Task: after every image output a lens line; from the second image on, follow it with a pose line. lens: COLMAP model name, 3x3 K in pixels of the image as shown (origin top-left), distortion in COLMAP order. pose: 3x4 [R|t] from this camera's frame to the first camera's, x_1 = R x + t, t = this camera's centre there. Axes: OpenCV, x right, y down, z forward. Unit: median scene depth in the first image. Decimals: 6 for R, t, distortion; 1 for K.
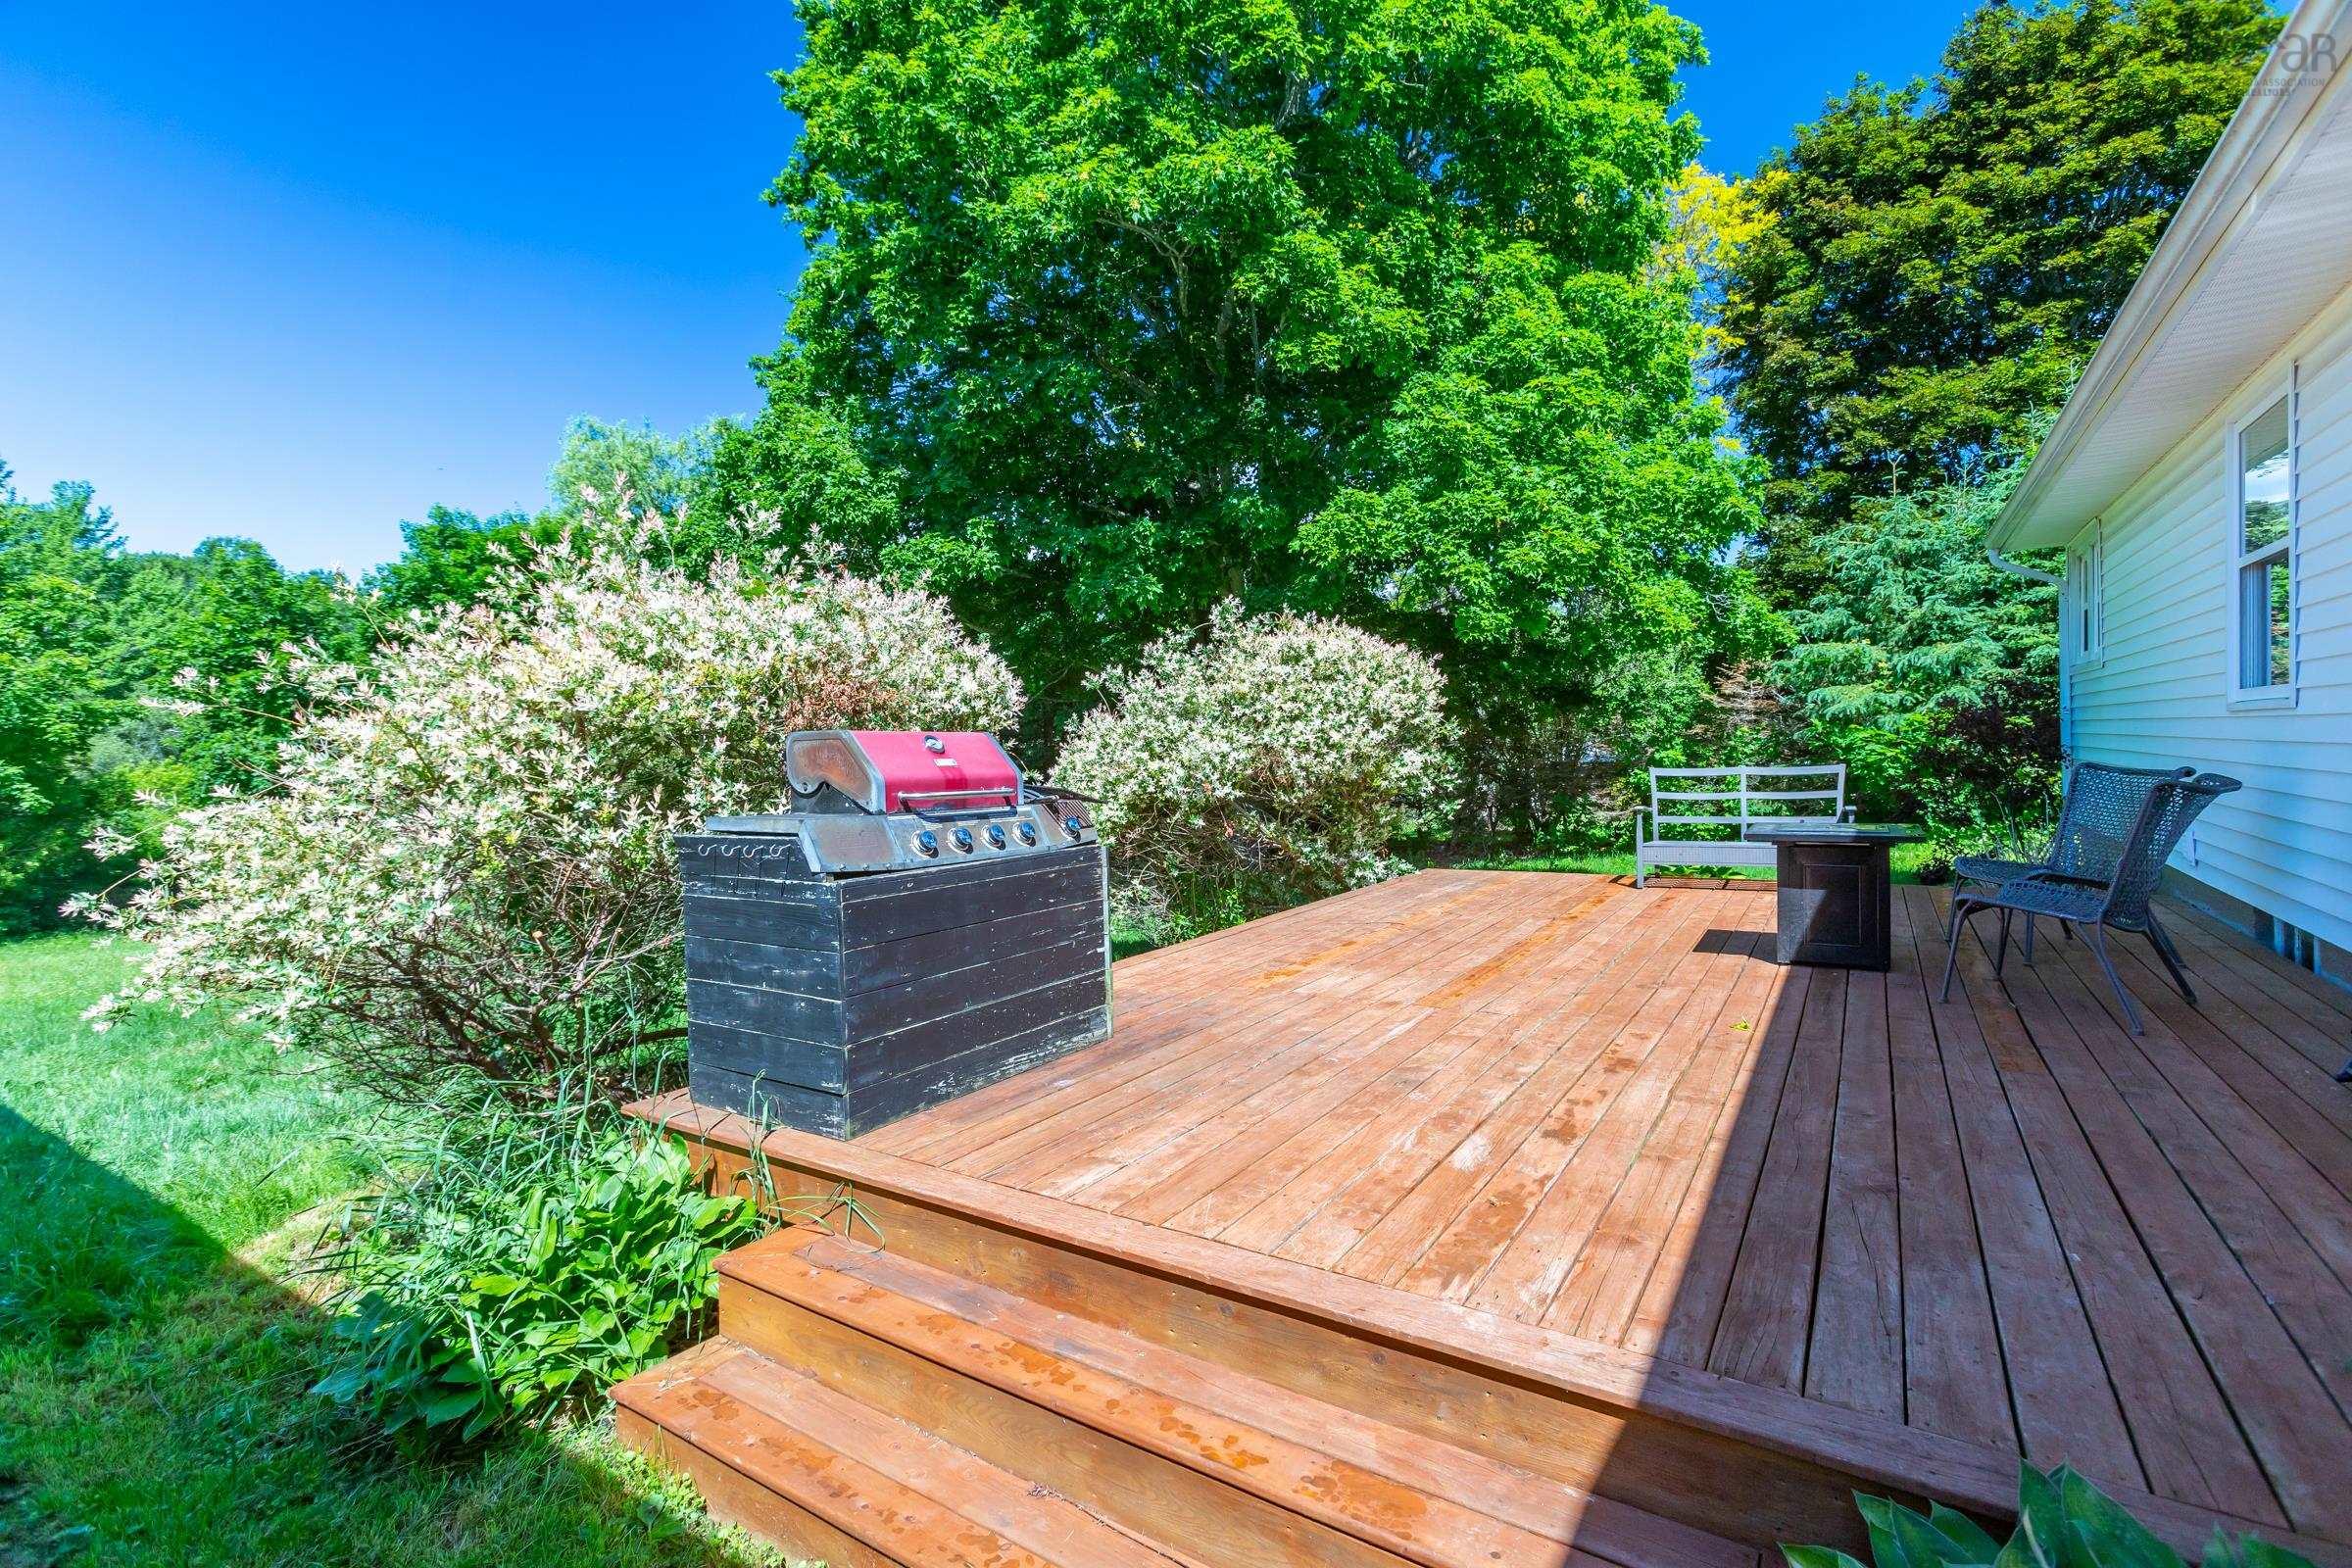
lens RADIAL K [[1051.6, 0, 1157.0], [0, 1051.6, 782.5], [0, 0, 1]] dist [0.001754, 0.003754]
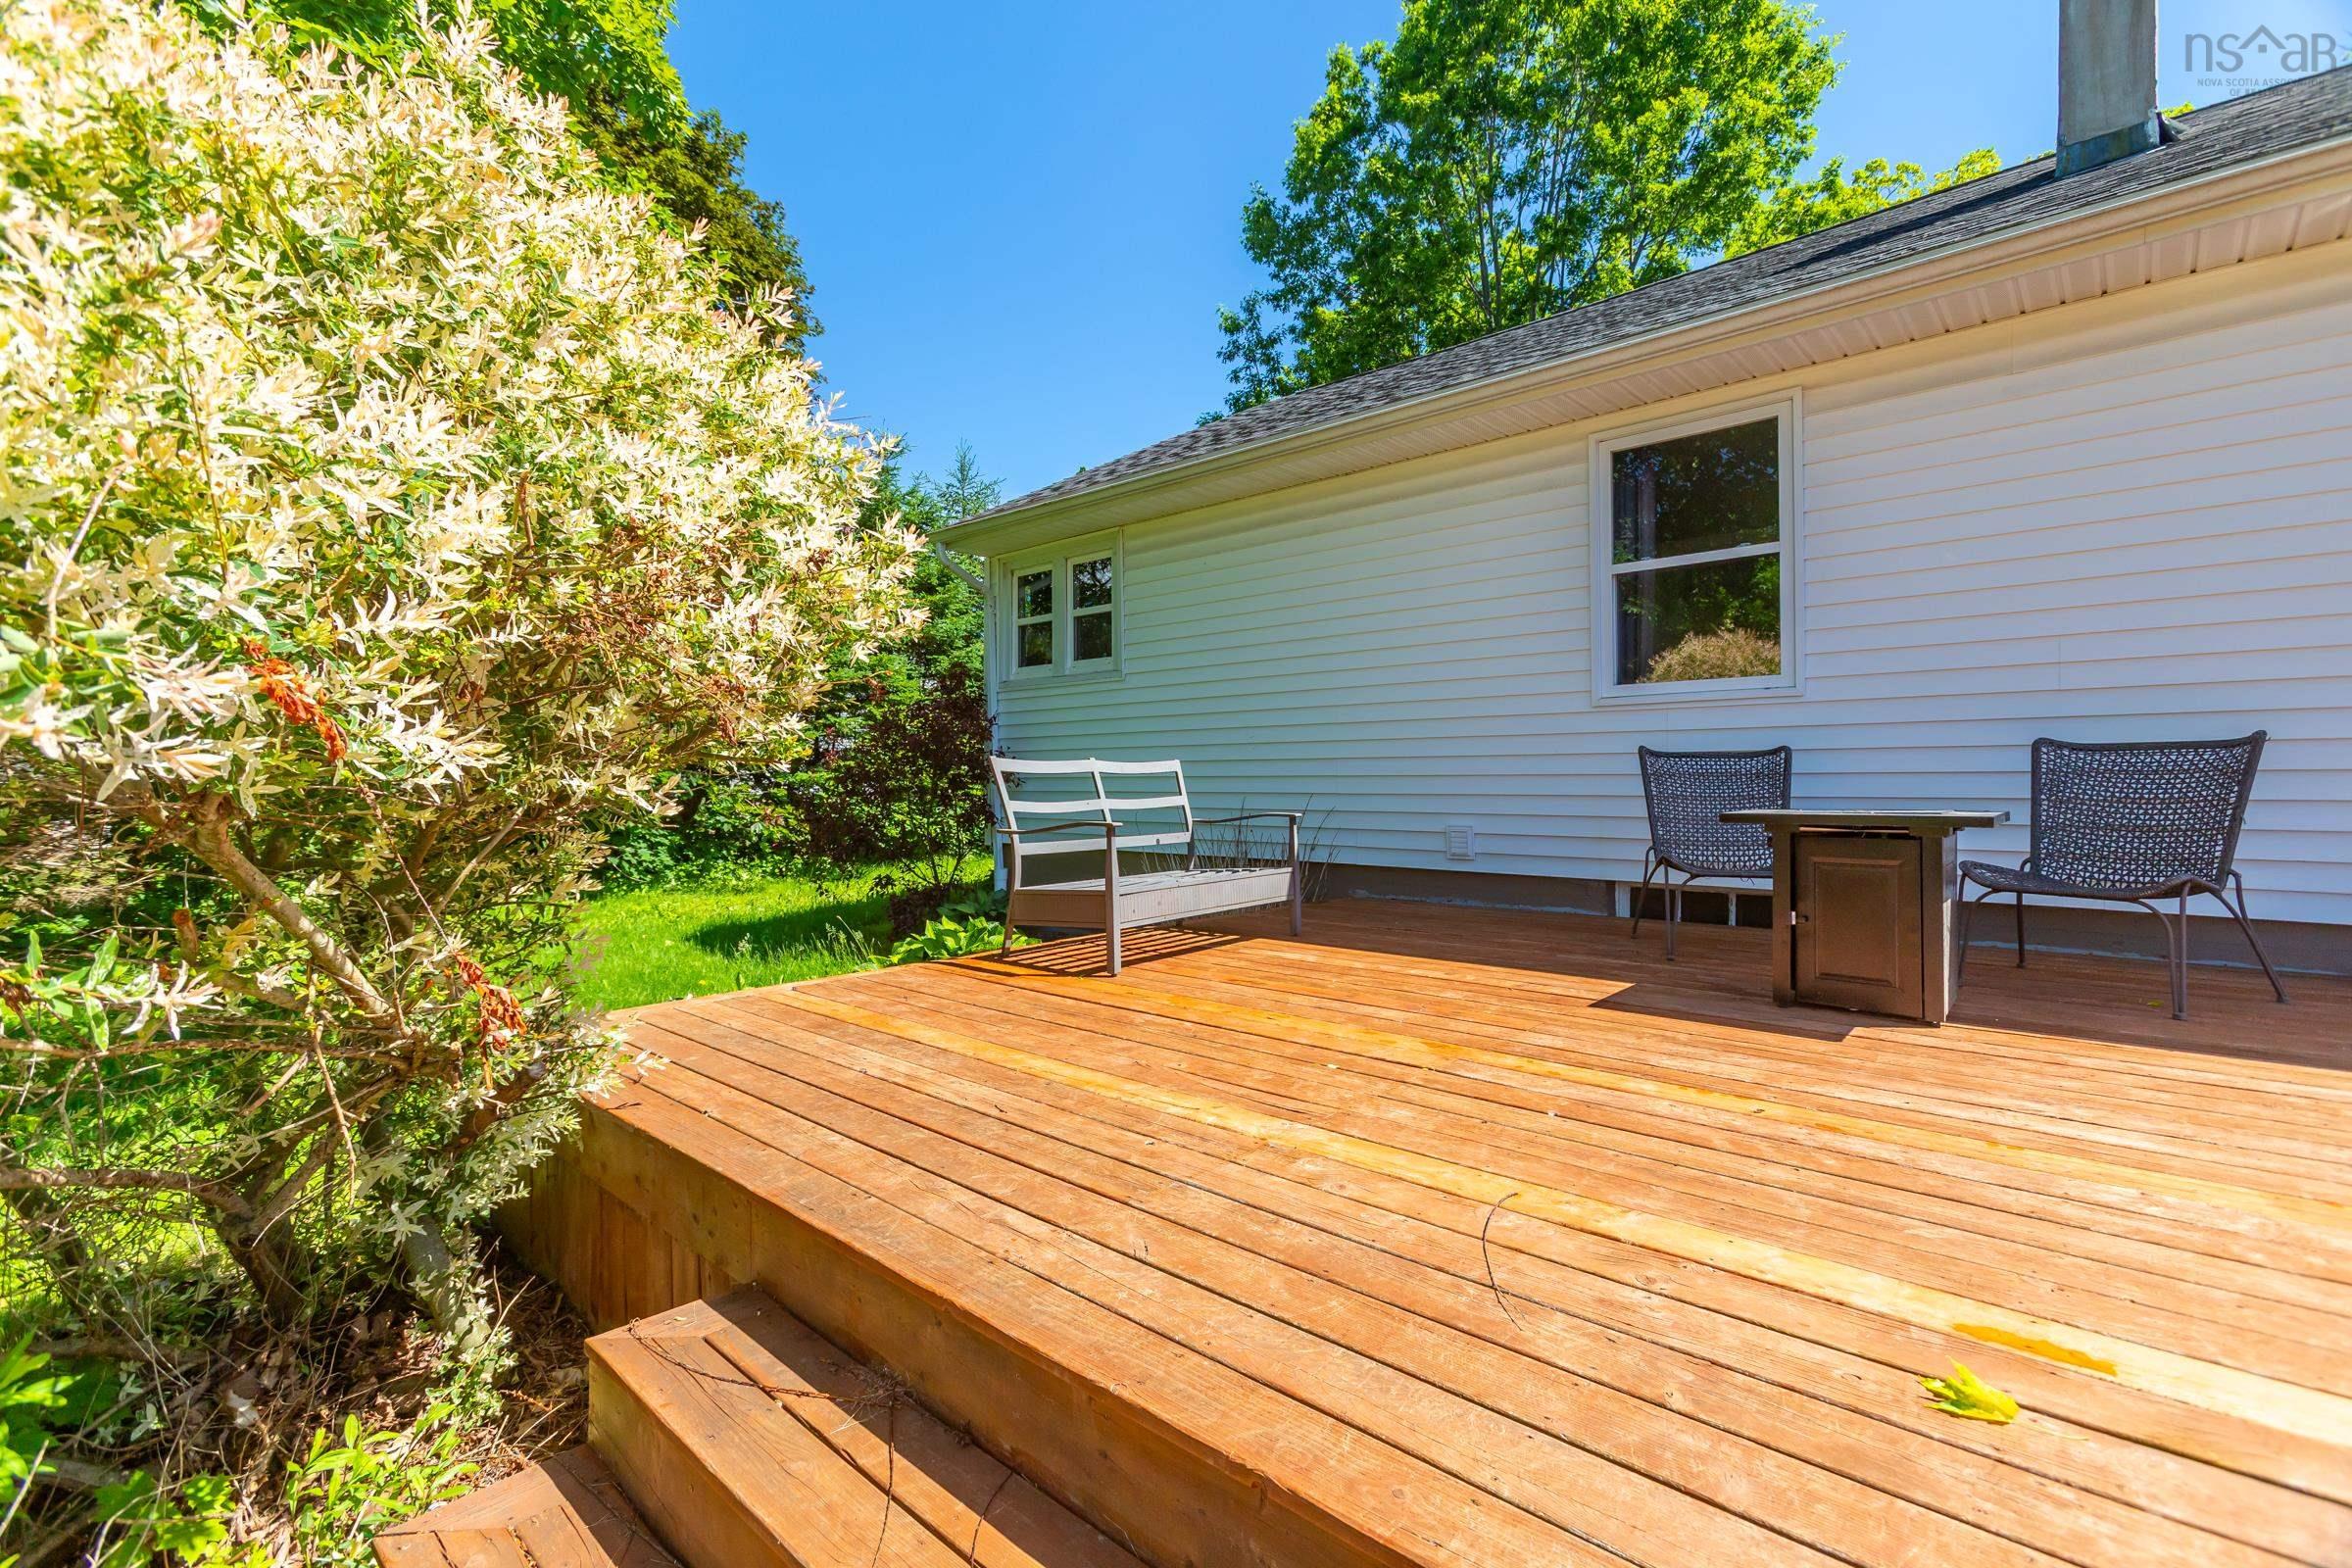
lens RADIAL K [[1051.6, 0, 1164.8], [0, 1051.6, 767.6], [0, 0, 1]] dist [0.001754, 0.003754]
pose [[0.149941, 0.042207, 0.987794, -0.032327], [0.032648, 0.998332, -0.047613, 0.010670], [-0.988156, 0.039389, 0.148312, 0.434694]]
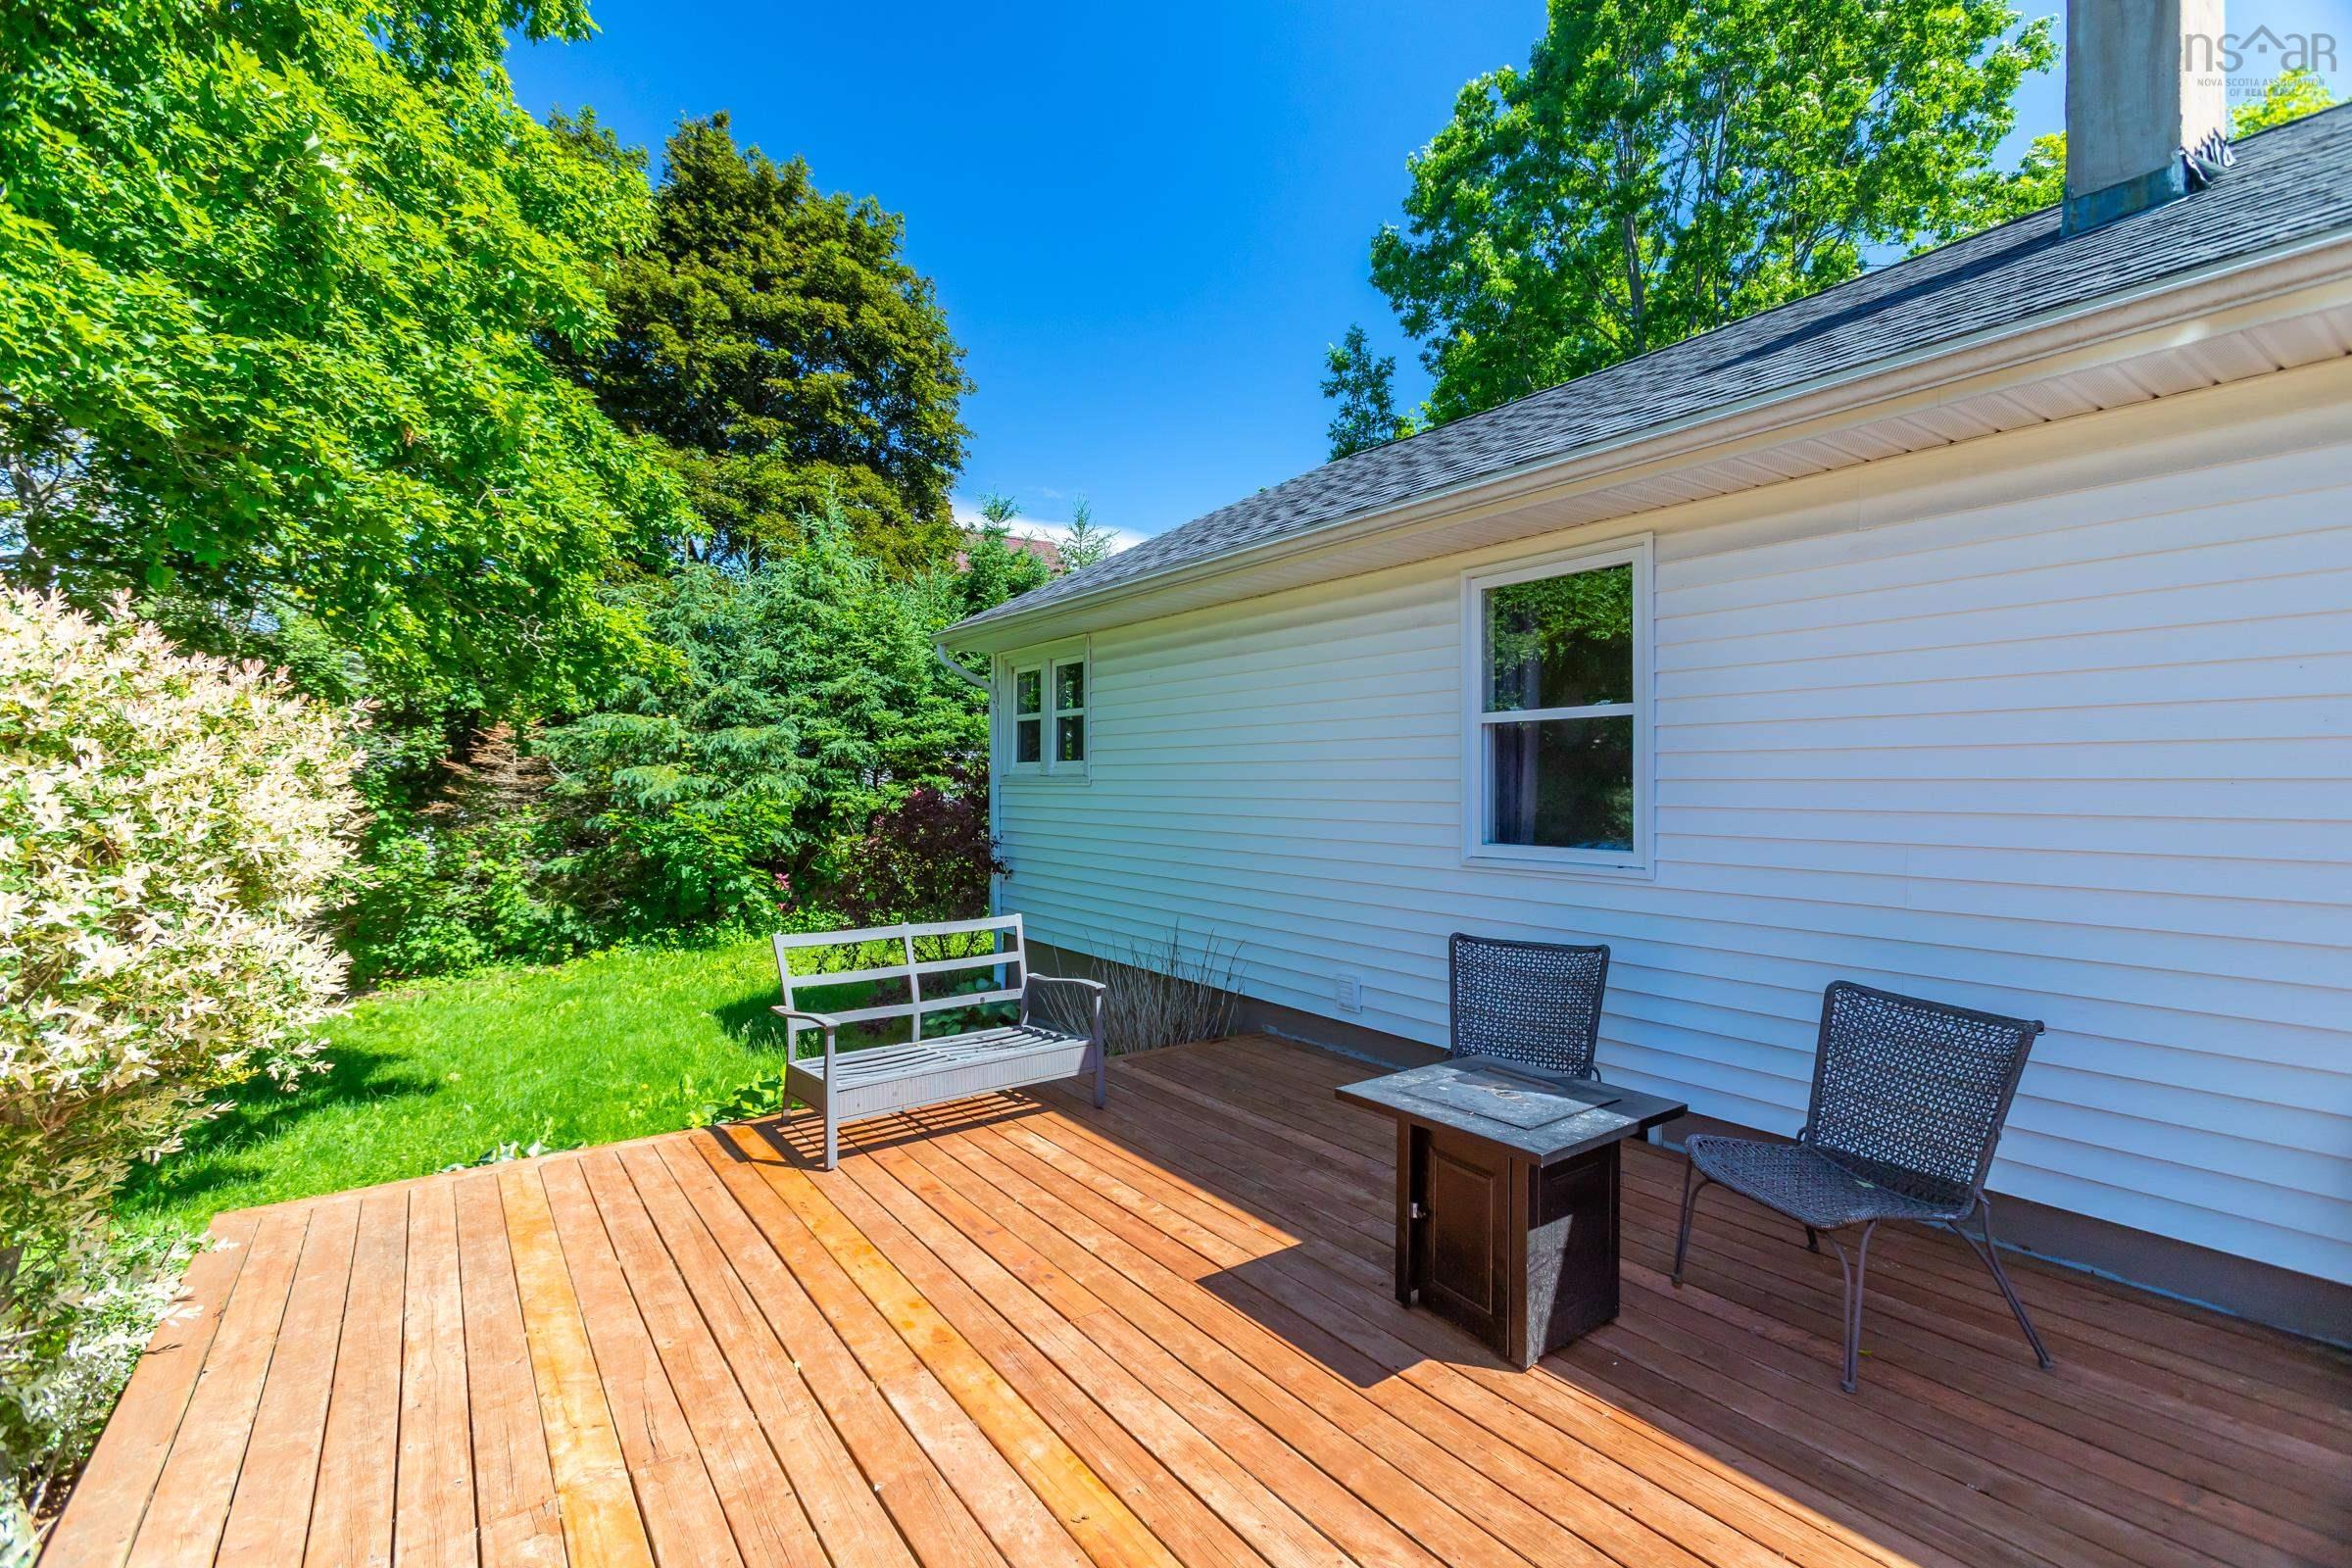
lens RADIAL K [[1051.6, 0, 1164.9], [0, 1051.6, 762.4], [0, 0, 1]] dist [0.001754, 0.003754]
pose [[0.354284, 0.049579, 0.933823, -0.001929], [0.016632, 0.998102, -0.059302, -0.037501], [-0.934990, 0.036541, 0.352787, 0.309247]]
